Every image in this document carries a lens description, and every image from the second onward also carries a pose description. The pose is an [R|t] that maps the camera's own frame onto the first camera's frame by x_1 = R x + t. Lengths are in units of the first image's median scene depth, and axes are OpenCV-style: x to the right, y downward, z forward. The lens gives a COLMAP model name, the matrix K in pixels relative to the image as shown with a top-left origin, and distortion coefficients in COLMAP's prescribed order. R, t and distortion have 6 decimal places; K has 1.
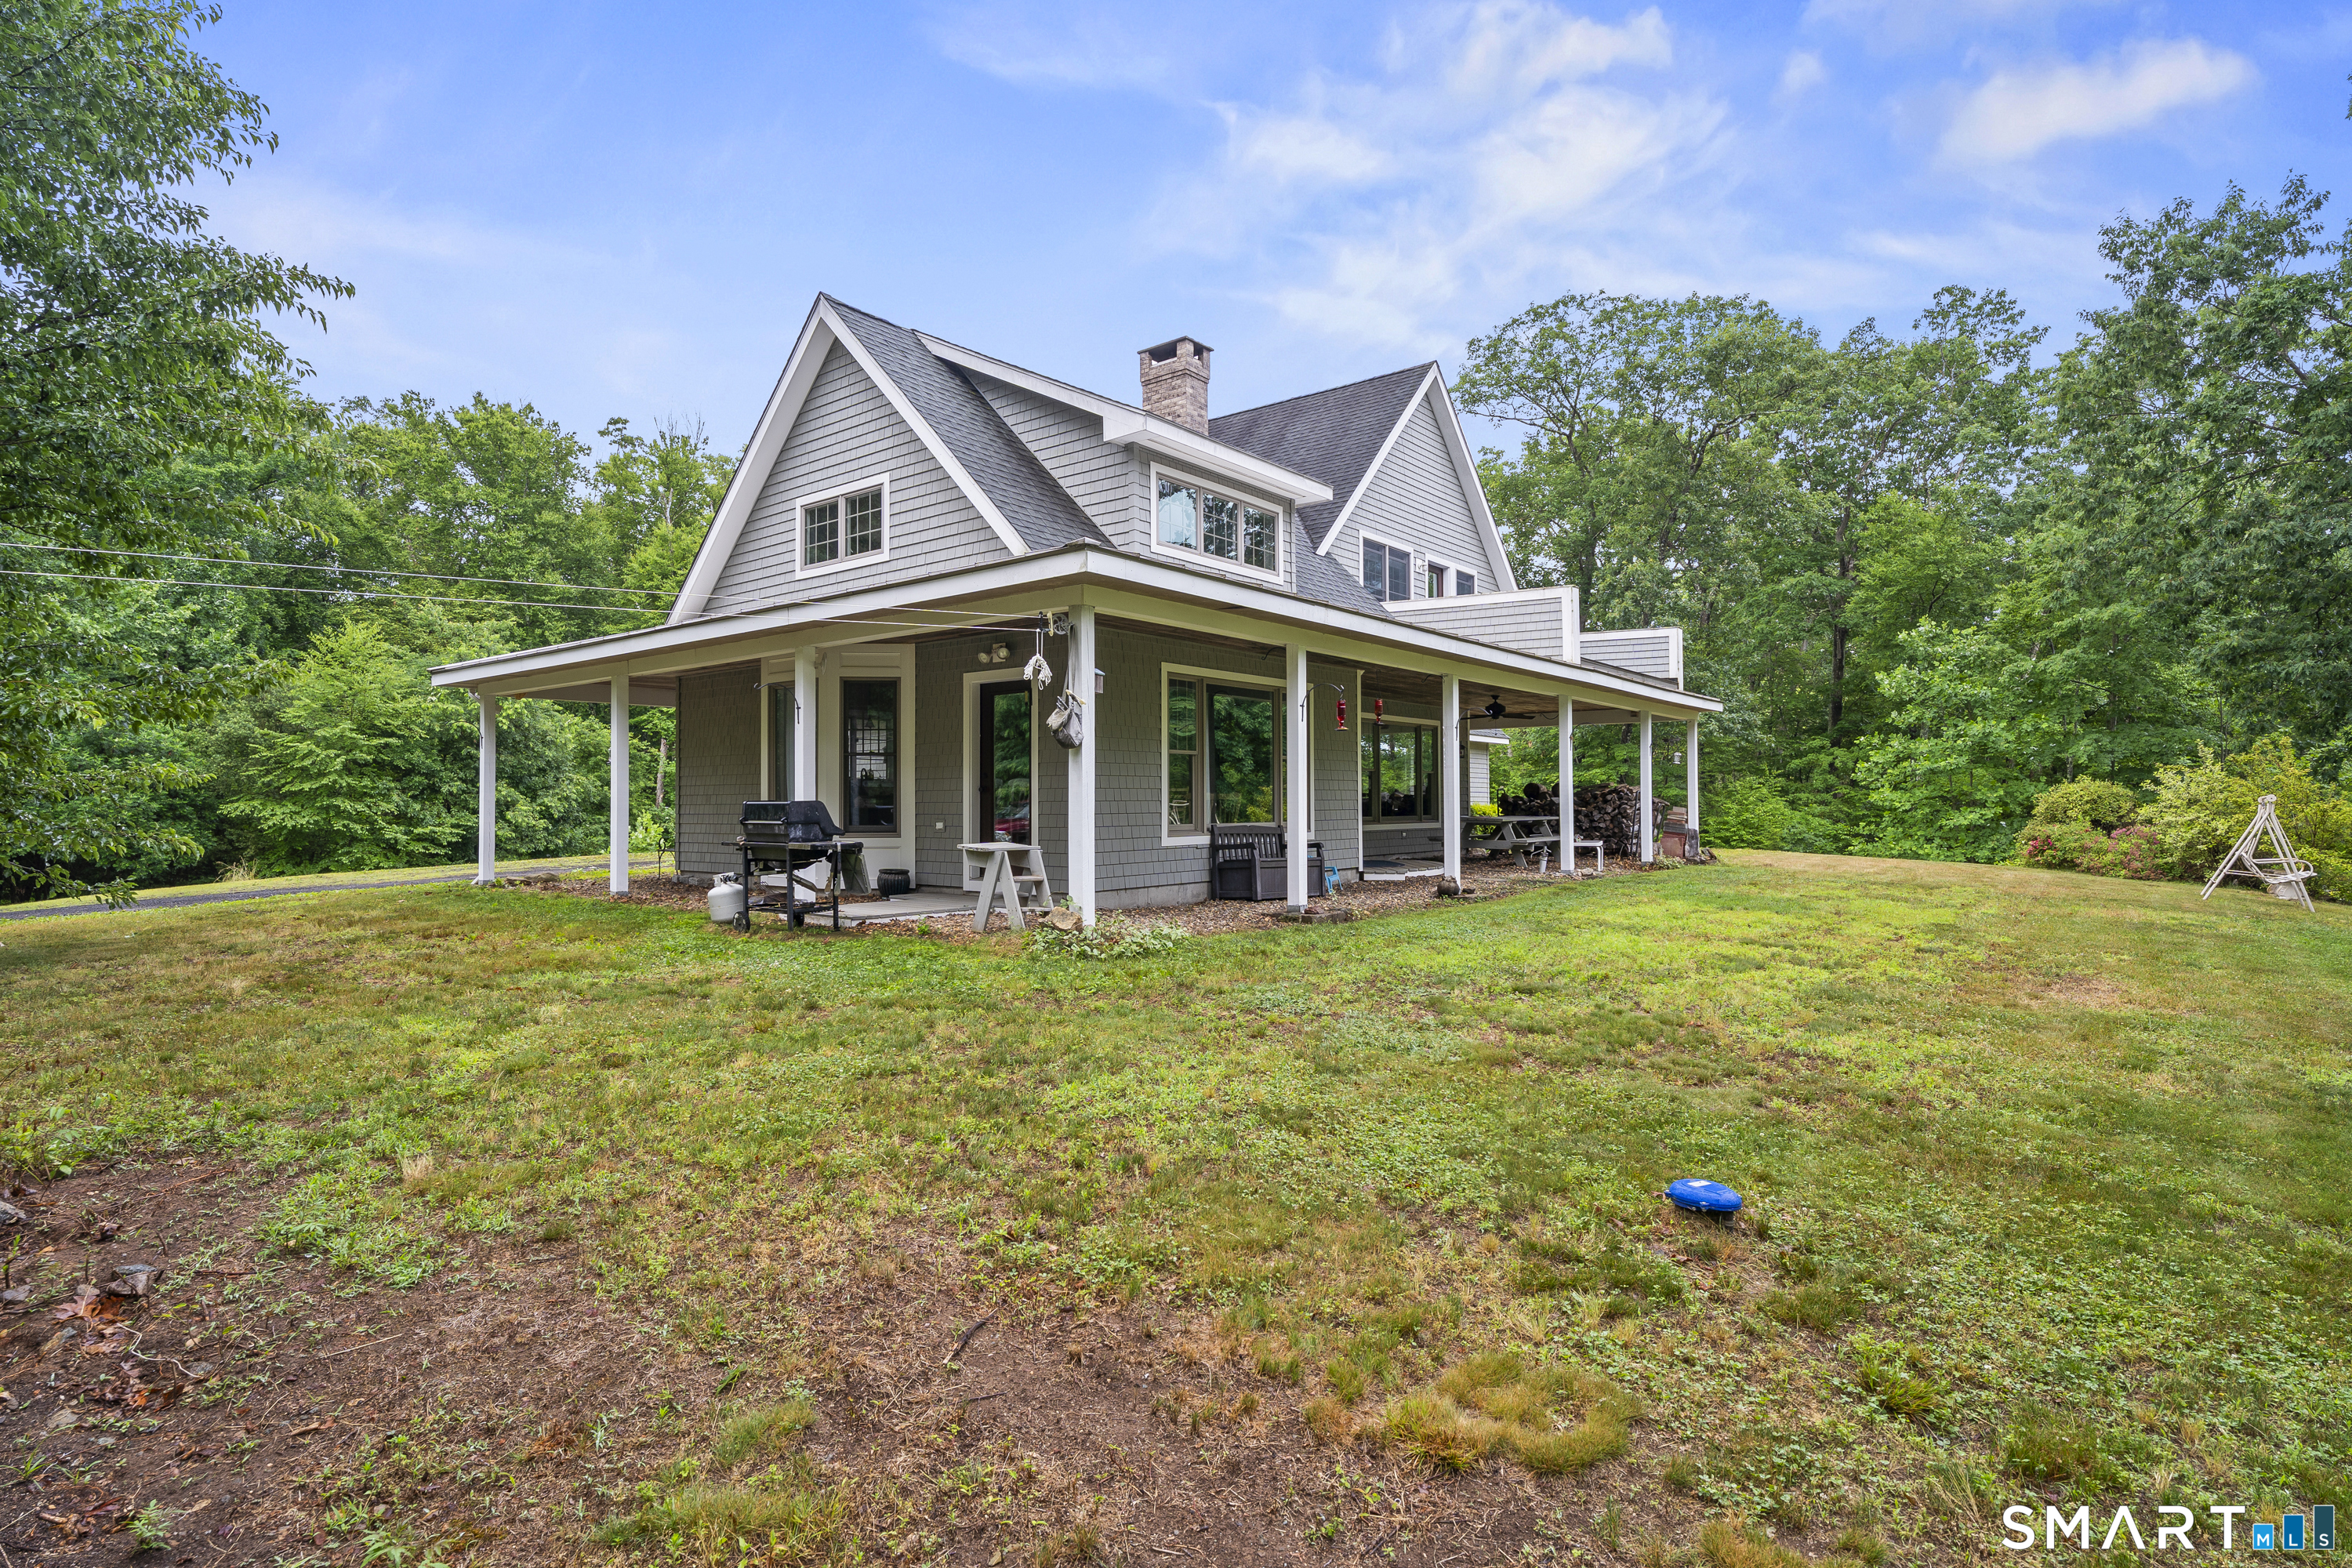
lens RADIAL K [[1193.1, 0, 1184.5], [0, 1193.1, 785.6], [0, 0, 1]] dist [0.021740, 0.000583]
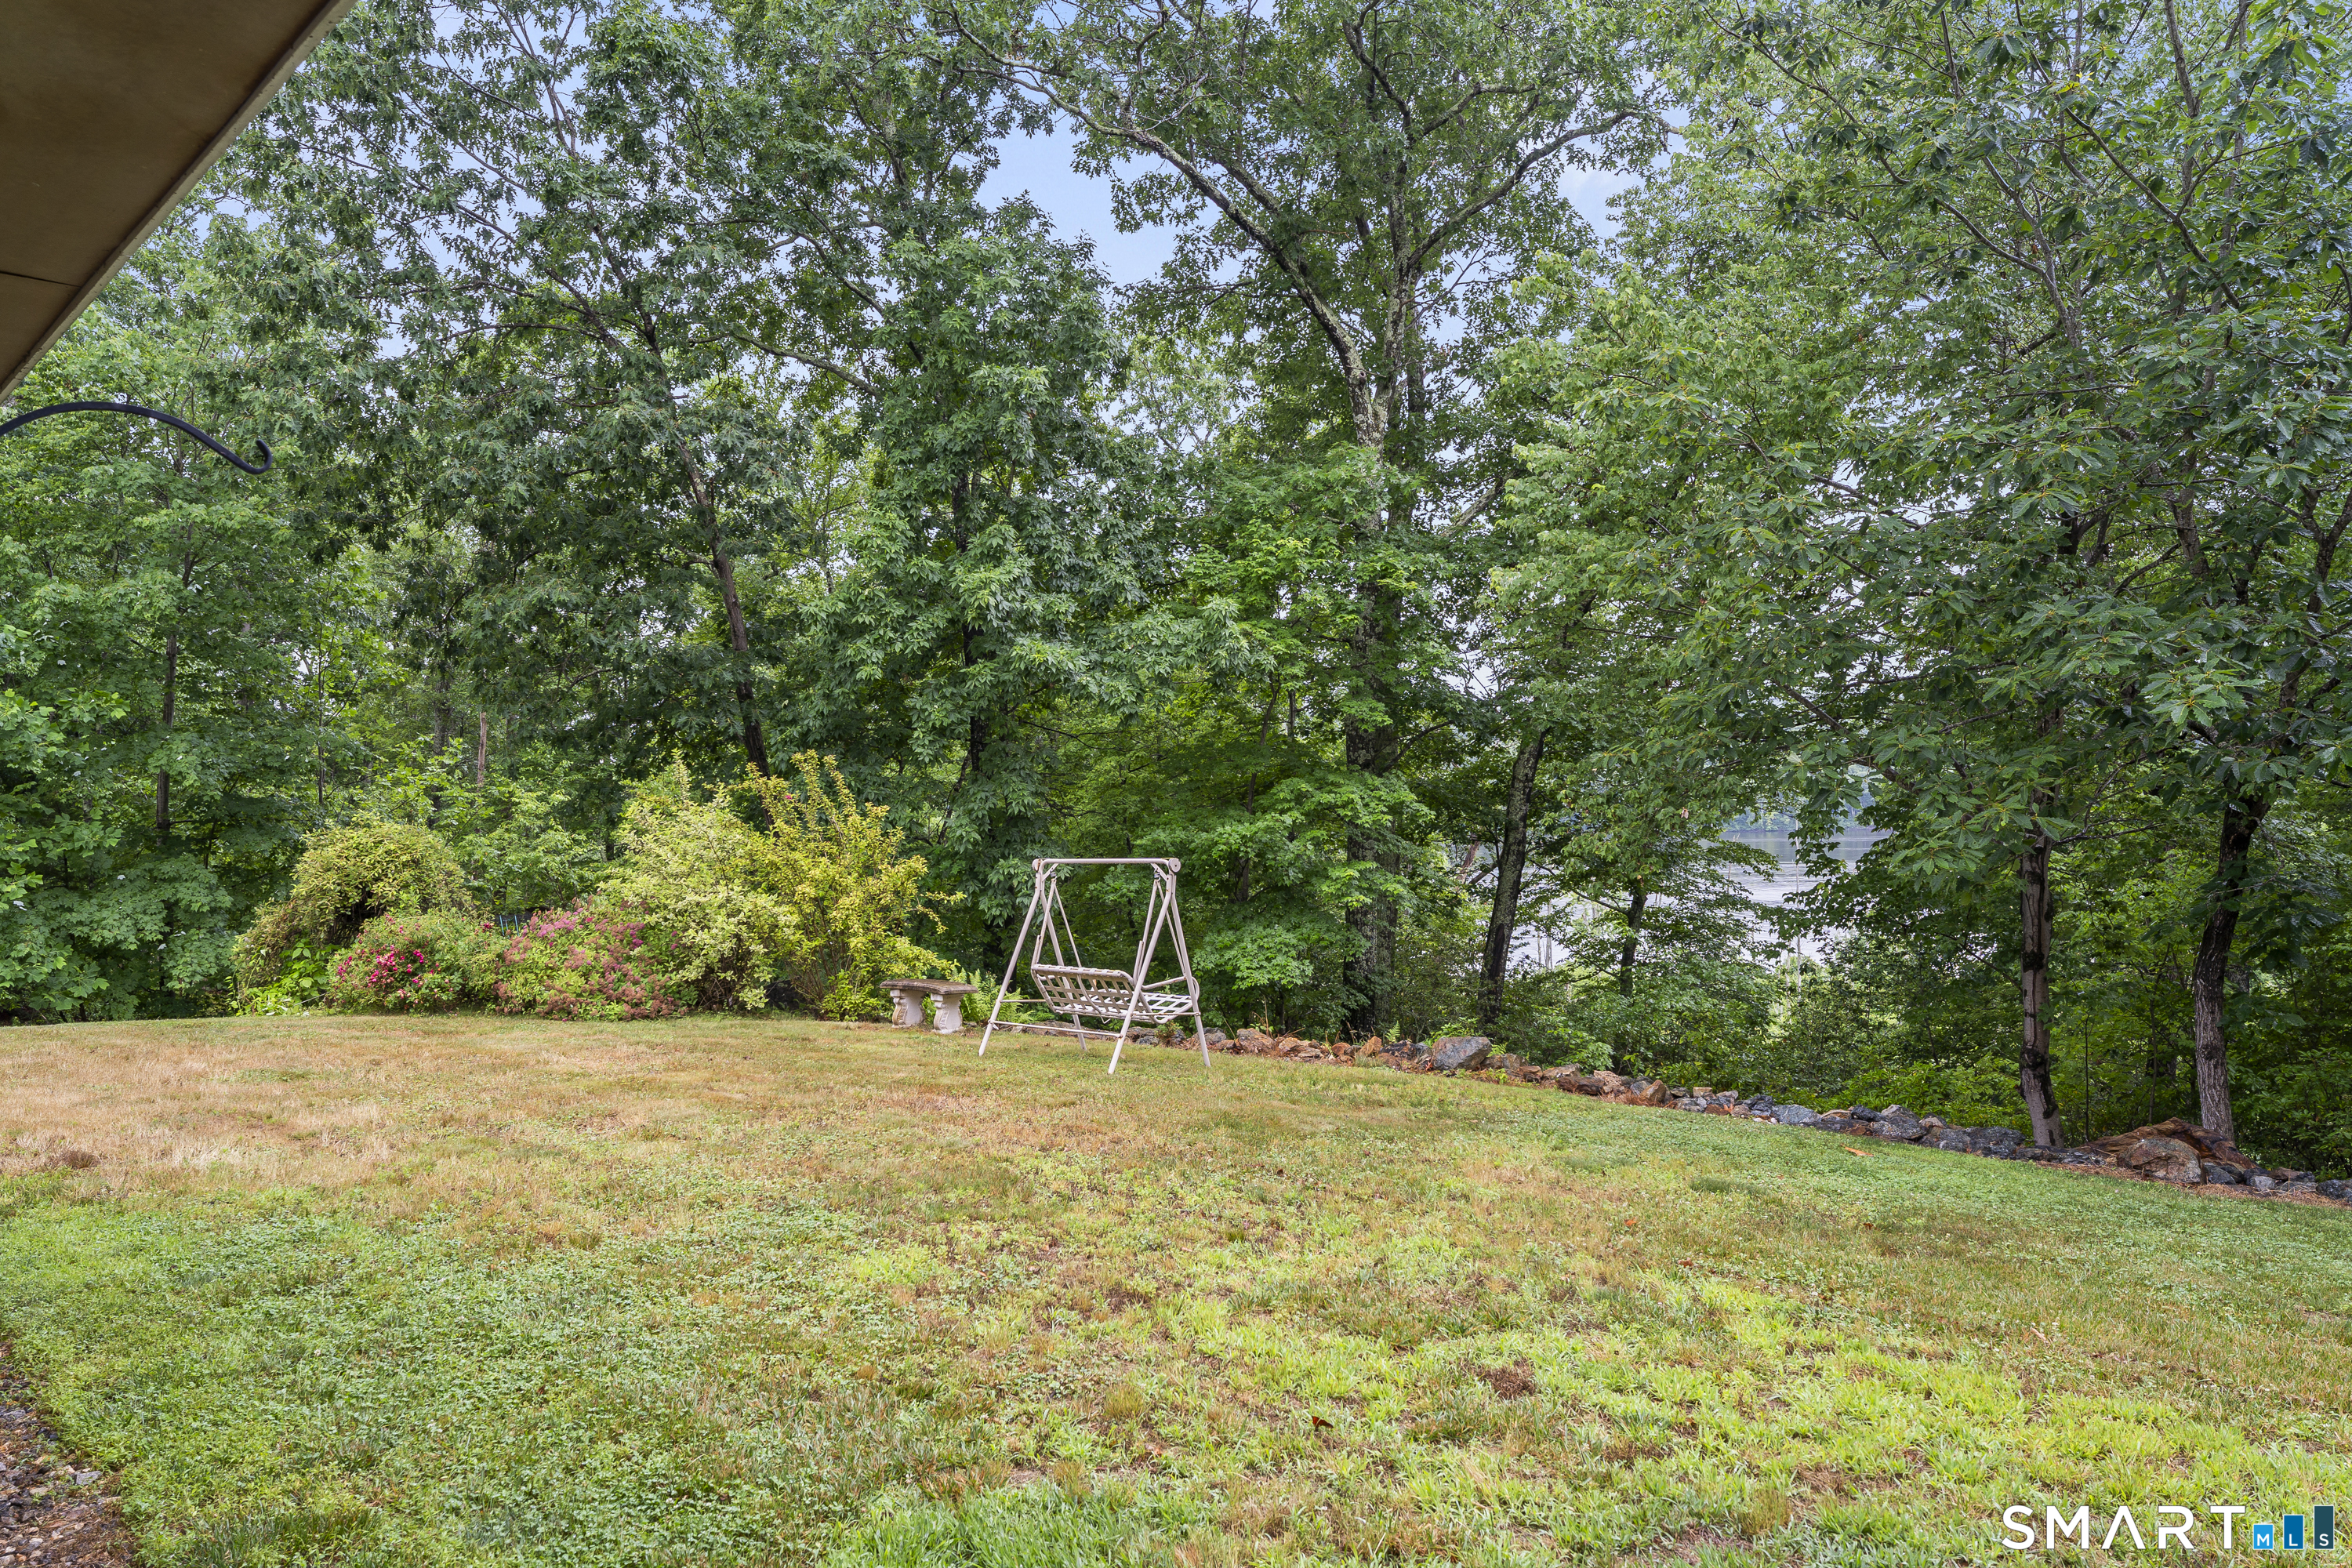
lens RADIAL K [[1616.3, 0, 1180.4], [0, 1616.3, 787.3], [0, 0, 1]] dist [0.021344, 0.000979]
pose [[0.165279, 0.007602, 0.986218, 0.091831], [0.005395, 0.999948, -0.008612, -0.008677], [-0.986232, 0.006744, 0.165229, 0.413706]]
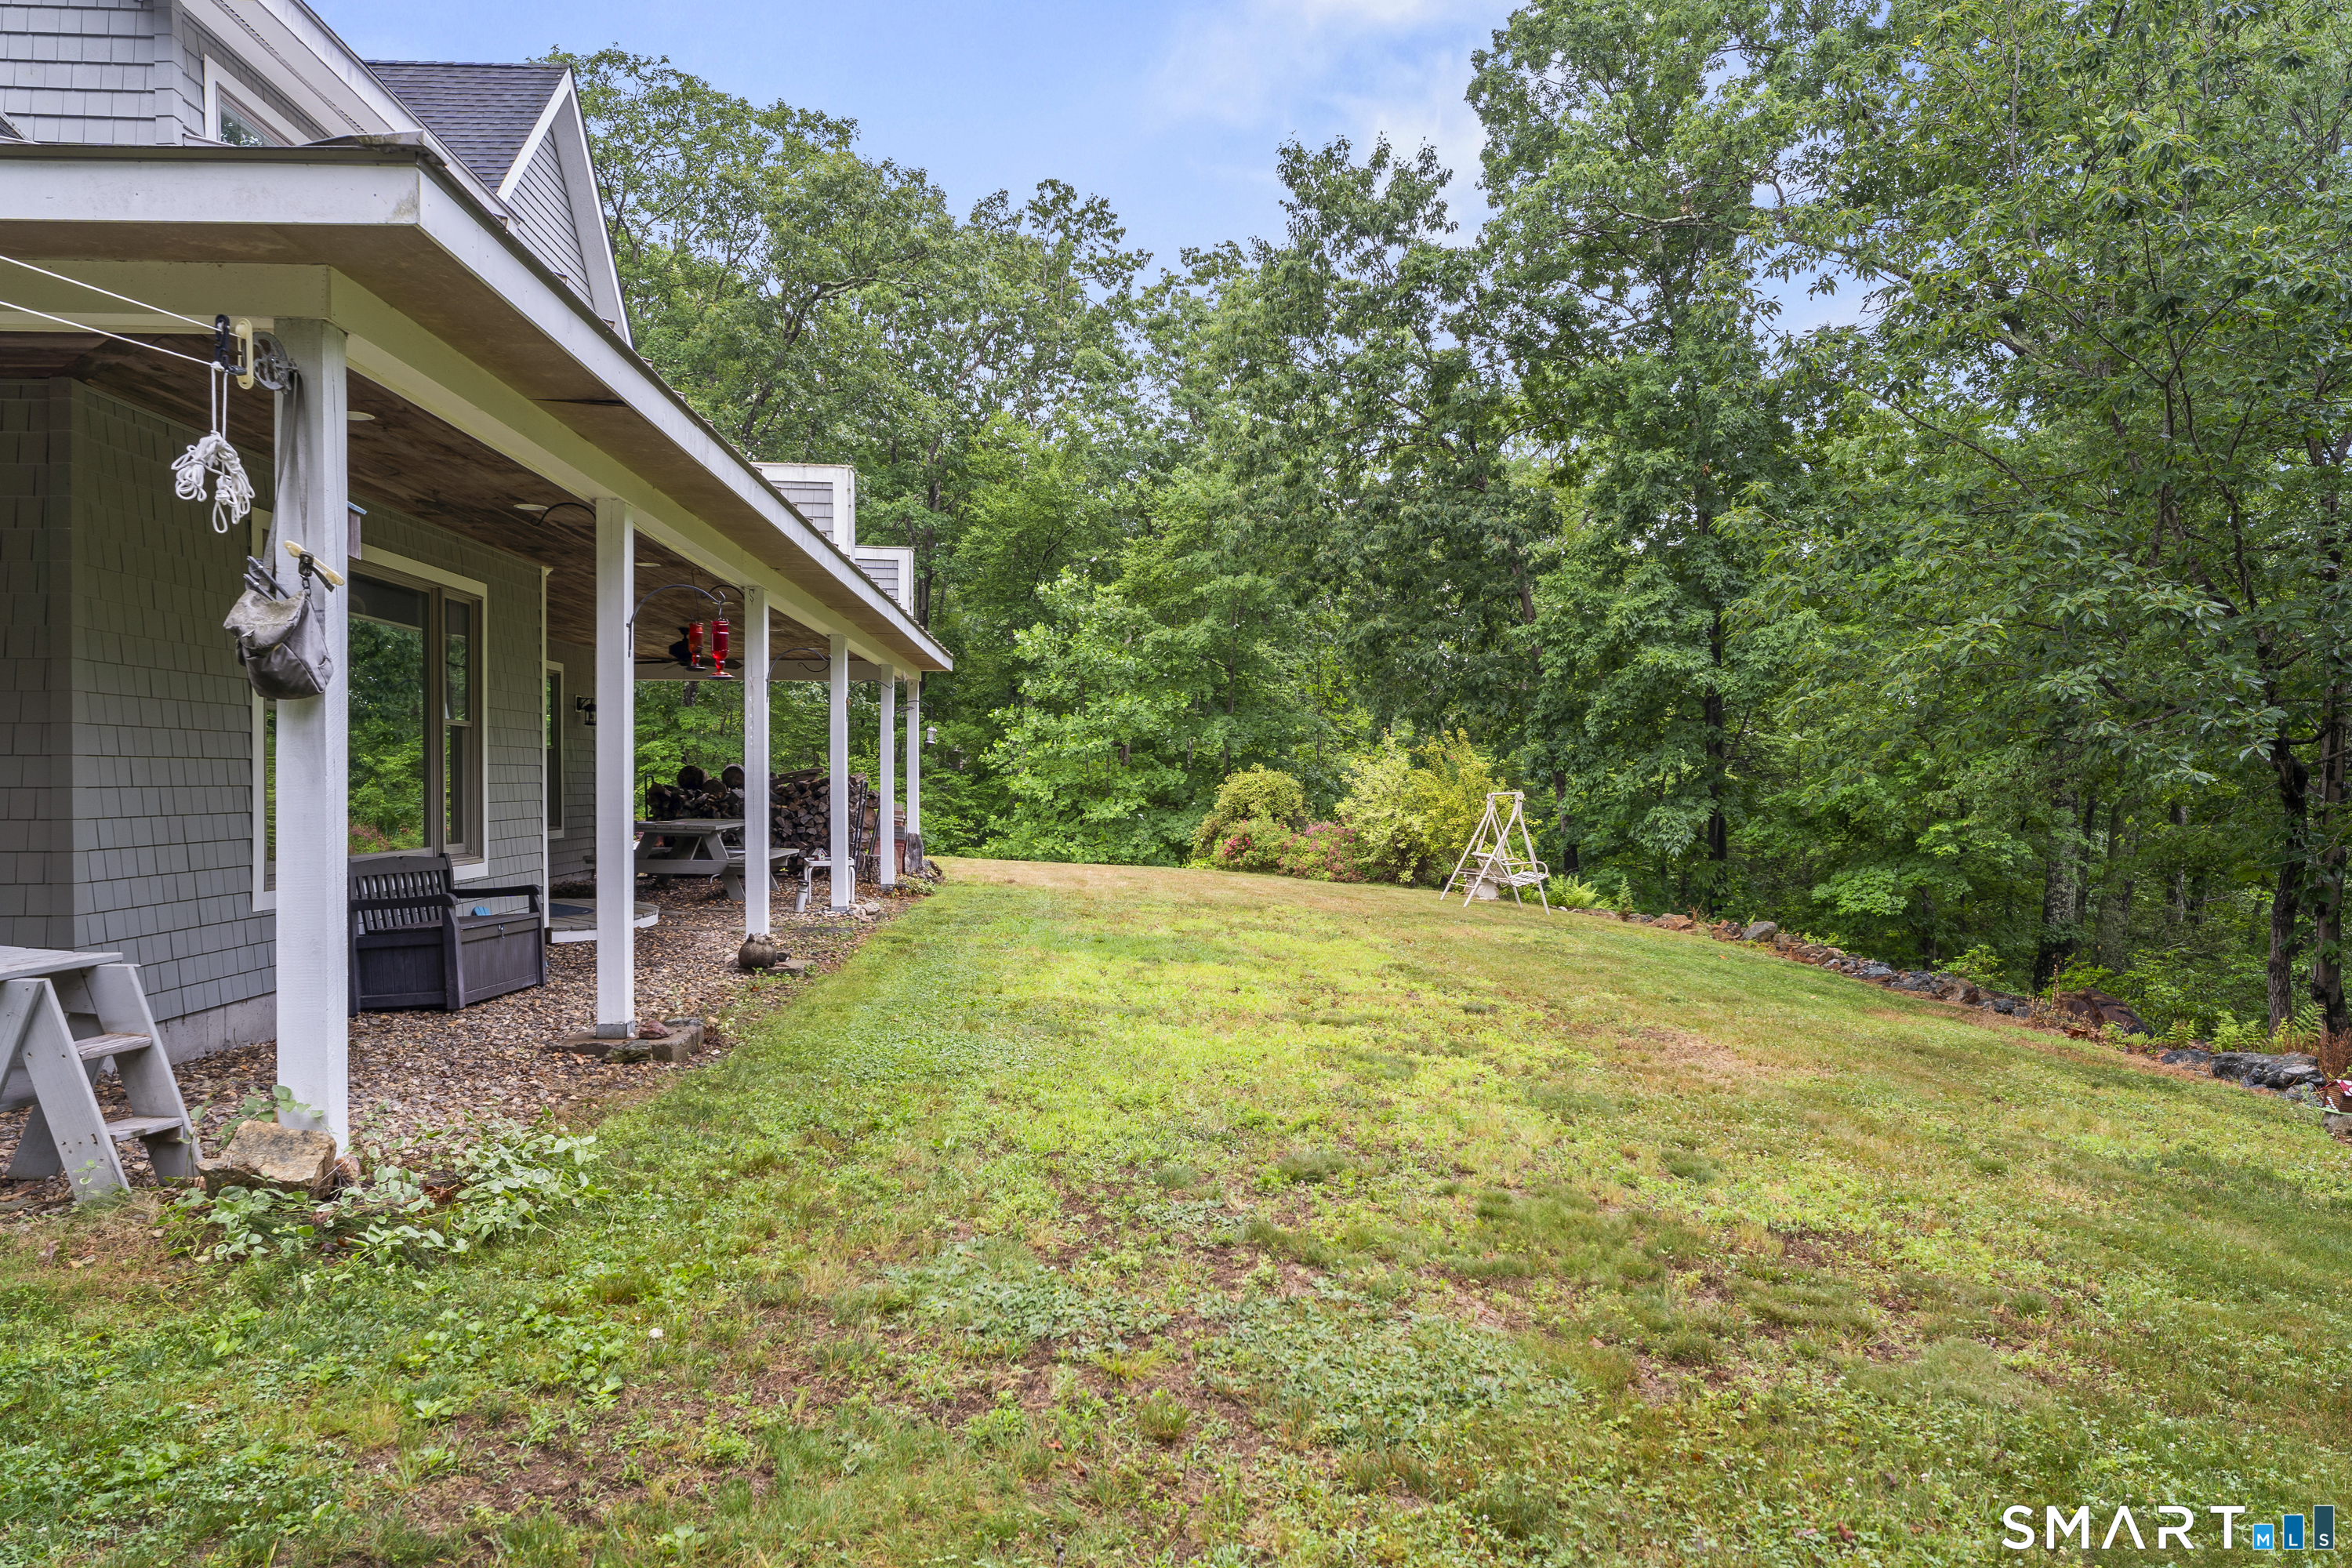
lens RADIAL K [[1616.3, 0, 1165.1], [0, 1616.3, 783.7], [0, 0, 1]] dist [0.021344, 0.000979]
pose [[0.763375, 0.004953, 0.645937, -0.054067], [-0.014656, 0.999846, 0.009653, -0.003175], [-0.645789, -0.016835, 0.763330, 0.106494]]
